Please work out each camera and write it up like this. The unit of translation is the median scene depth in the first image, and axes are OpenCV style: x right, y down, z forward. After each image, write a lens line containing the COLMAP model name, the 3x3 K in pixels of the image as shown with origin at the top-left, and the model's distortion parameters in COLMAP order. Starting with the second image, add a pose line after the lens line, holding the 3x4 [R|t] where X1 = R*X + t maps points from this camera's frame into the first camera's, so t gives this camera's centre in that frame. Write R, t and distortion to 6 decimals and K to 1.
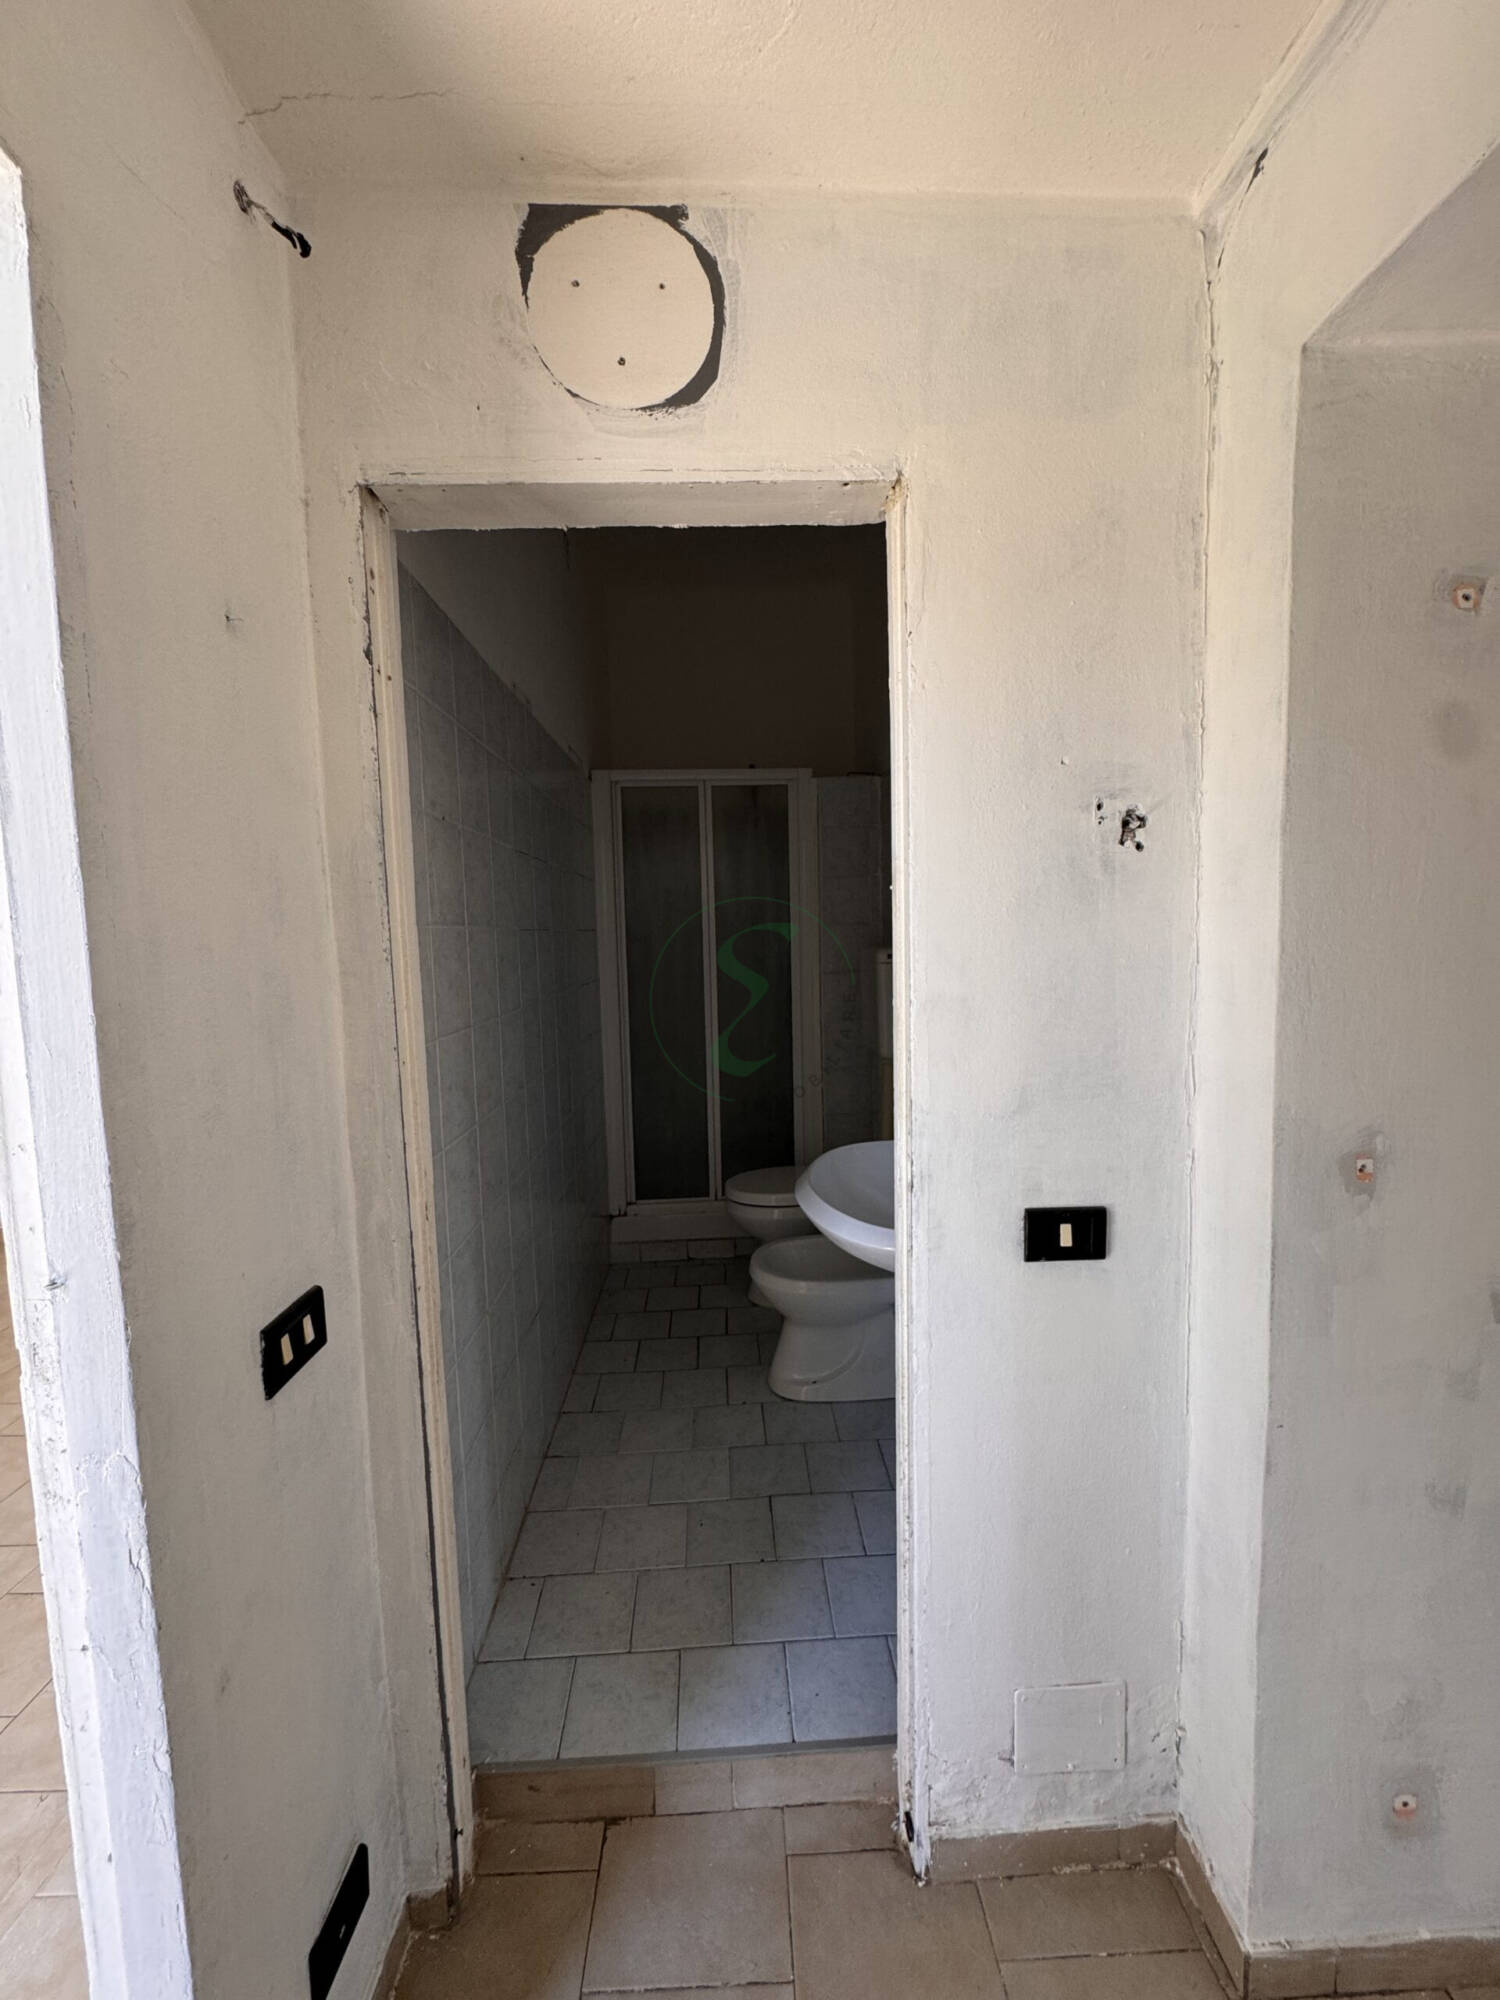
lens RADIAL K [[791.8, 0, 749.5], [0, 791.8, 1000.1], [0, 0, 1]] dist [-0.002263, 0.000111]
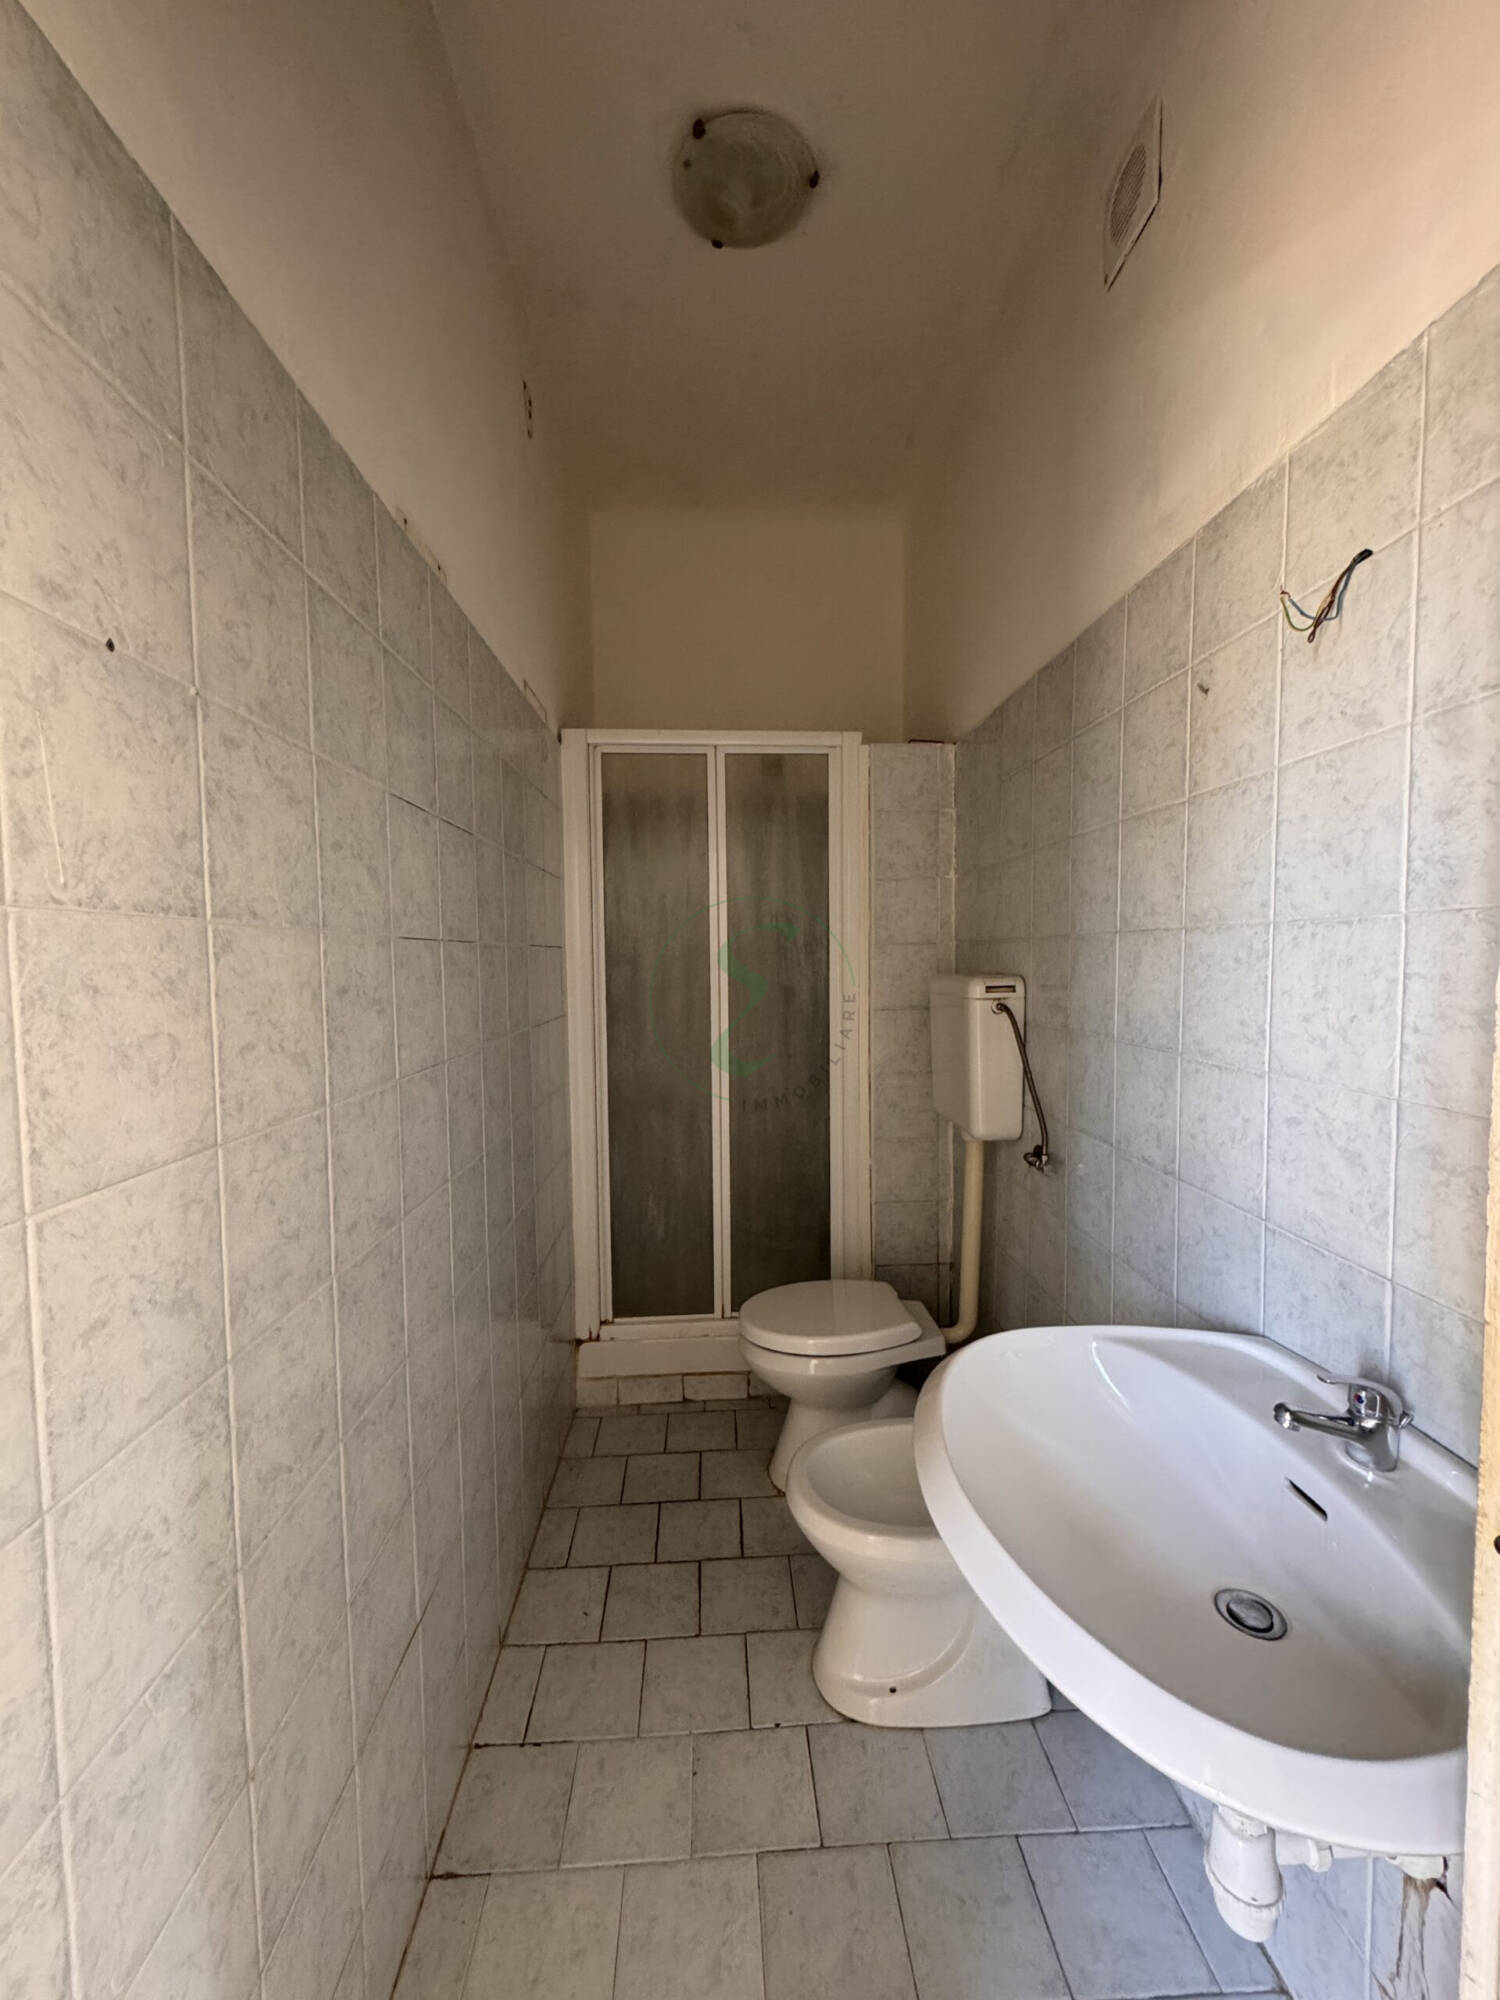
lens RADIAL K [[791.8, 0, 751.9], [0, 791.8, 1002.8], [0, 0, 1]] dist [-0.002263, 0.000111]
pose [[0.999866, 0.012520, 0.010502, -0.028120], [-0.012207, 0.999495, -0.029326, -0.018199], [-0.010864, 0.029194, 0.999515, 0.272459]]
